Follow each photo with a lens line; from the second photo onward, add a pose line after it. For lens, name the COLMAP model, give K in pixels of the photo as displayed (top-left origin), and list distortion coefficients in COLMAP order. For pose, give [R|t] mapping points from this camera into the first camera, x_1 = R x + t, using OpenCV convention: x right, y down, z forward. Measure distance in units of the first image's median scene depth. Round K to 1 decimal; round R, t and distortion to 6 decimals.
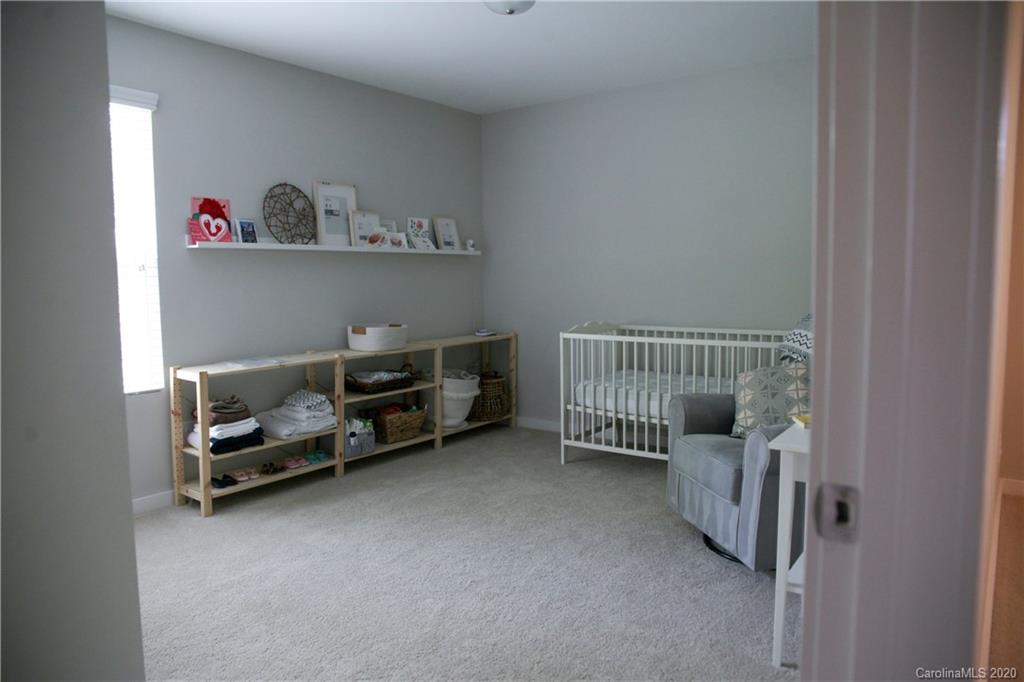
lens RADIAL K [[712.0, 0, 512.0], [0, 712.0, 341.0], [0, 0, 1]] dist [-0.117488, 0.100505]
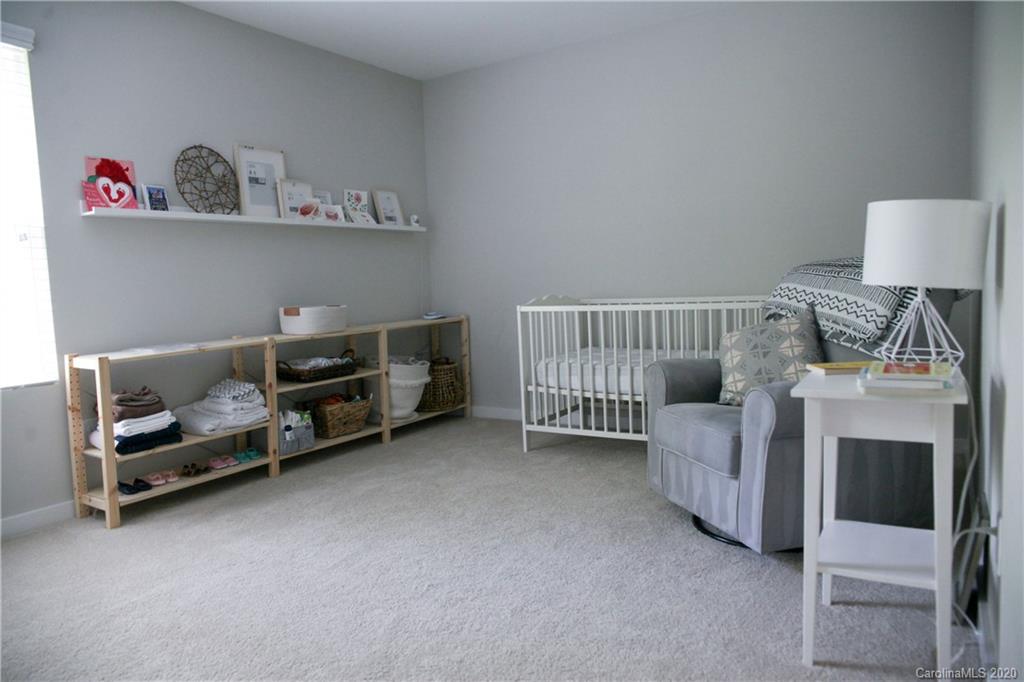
lens RADIAL K [[712.0, 0, 512.0], [0, 712.0, 341.0], [0, 0, 1]] dist [-0.117488, 0.100505]
pose [[0.996774, -0.036914, 0.071264, -0.005888], [0.037420, 0.999283, -0.005781, 0.044892], [-0.070999, 0.008429, 0.997441, 0.118351]]
